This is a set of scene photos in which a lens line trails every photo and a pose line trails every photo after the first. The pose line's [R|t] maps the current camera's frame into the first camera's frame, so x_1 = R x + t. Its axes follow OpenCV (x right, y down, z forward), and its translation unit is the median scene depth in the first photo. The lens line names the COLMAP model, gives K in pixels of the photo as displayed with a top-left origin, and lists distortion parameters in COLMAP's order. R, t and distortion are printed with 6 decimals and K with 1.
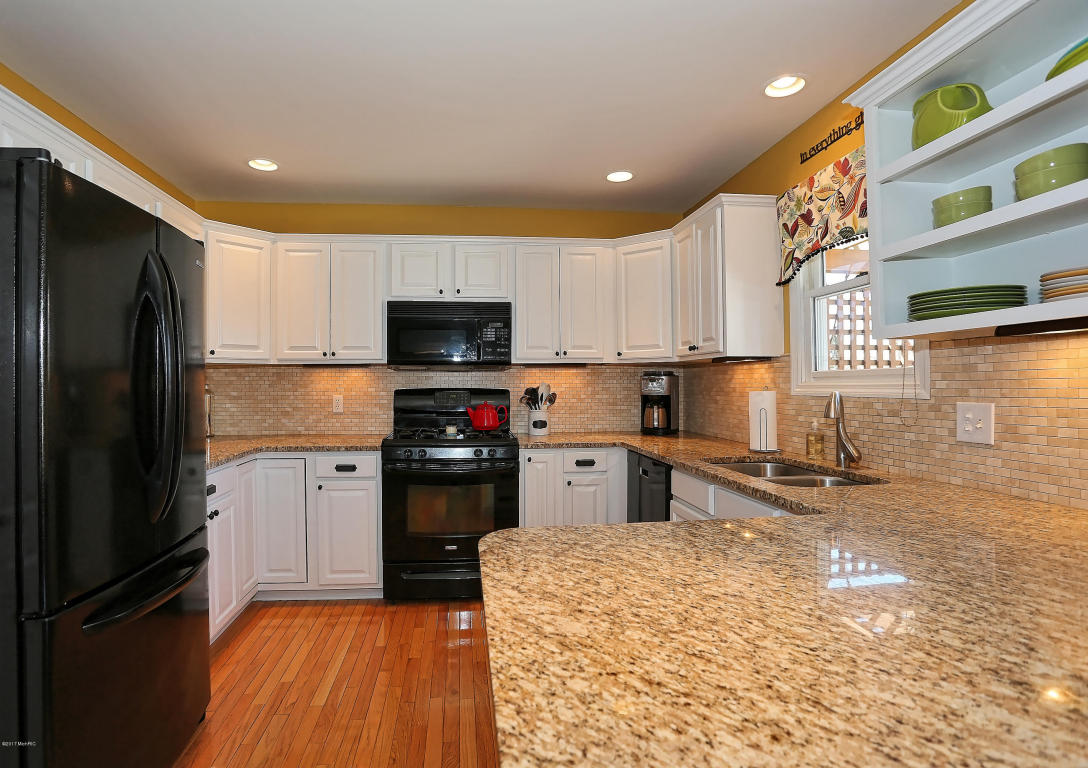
lens RADIAL K [[564.4, 0, 538.8], [0, 564.4, 378.8], [0, 0, 1]] dist [-0.048561, 0.015757]
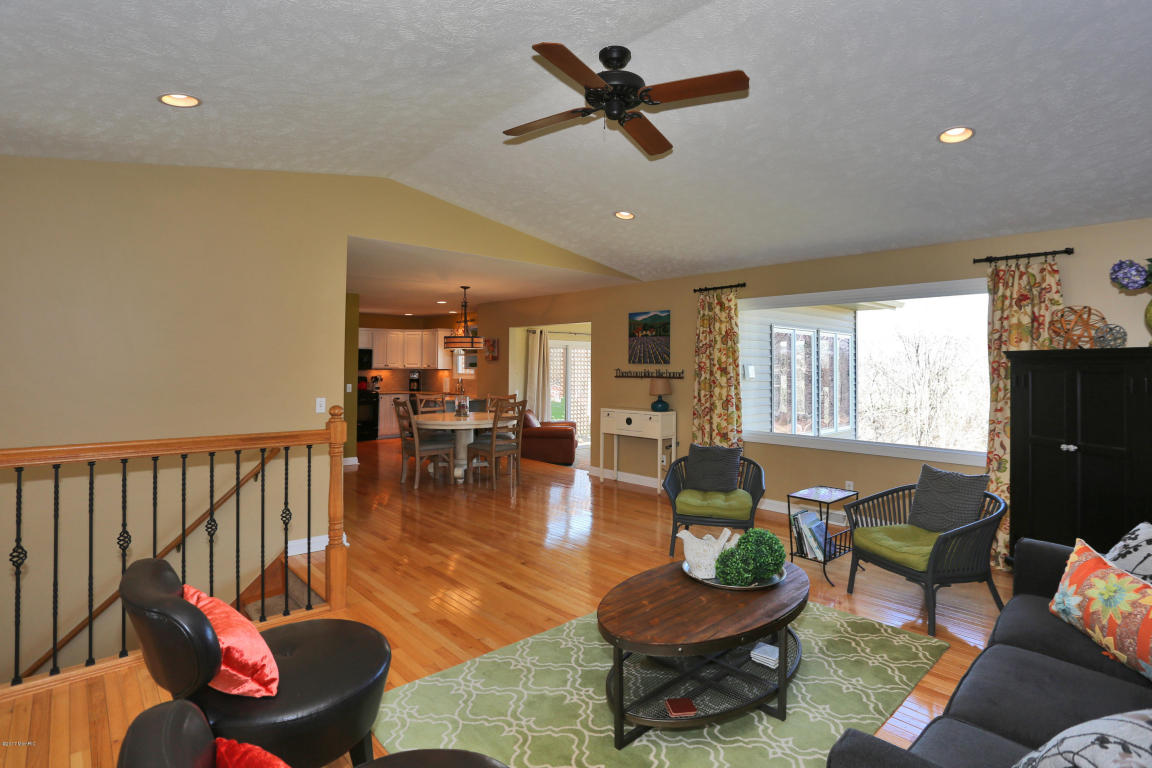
lens RADIAL K [[558.9, 0, 579.2], [0, 558.9, 376.2], [0, 0, 1]] dist [-0.047197, 0.011549]
pose [[0.827861, 0.002820, 0.560927, -1.162003], [-0.014785, 0.999750, 0.016794, -0.075299], [-0.560739, -0.022197, 0.827695, -3.130471]]
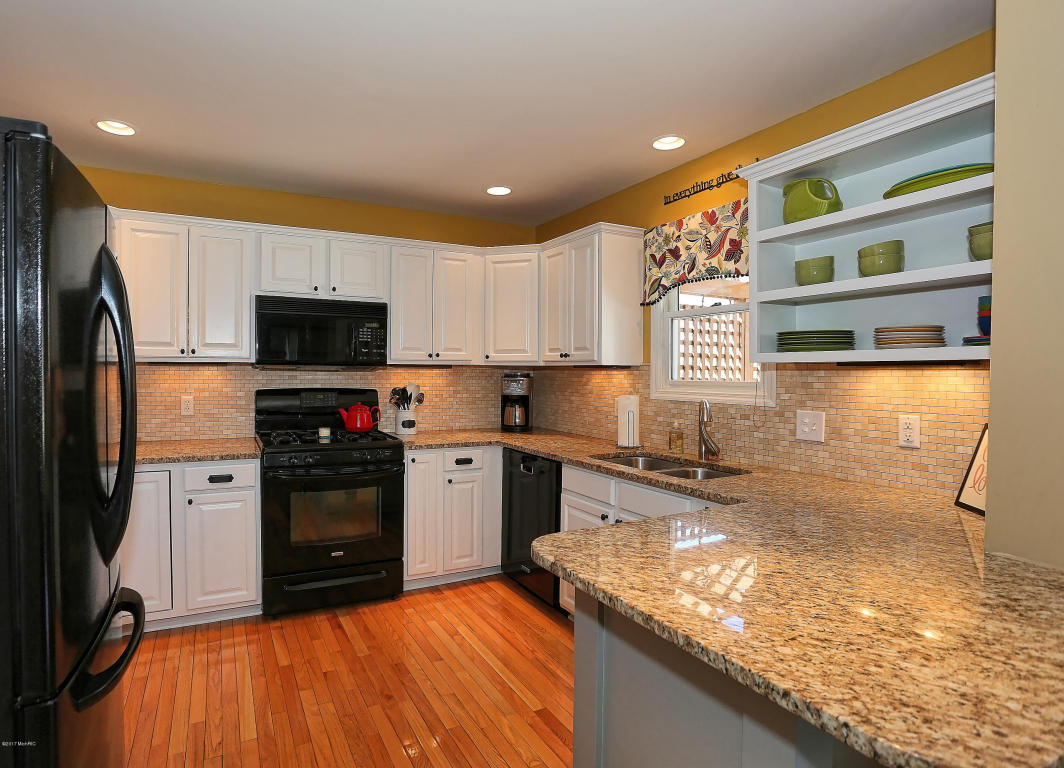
lens RADIAL K [[552.0, 0, 533.3], [0, 552.0, 383.7], [0, 0, 1]] dist [-0.048561, 0.015757]
pose [[0.931312, 0.007227, 0.364151, -0.221918], [-0.017740, 0.999517, 0.025533, -0.030548], [-0.363791, -0.030239, 0.930990, -0.002065]]
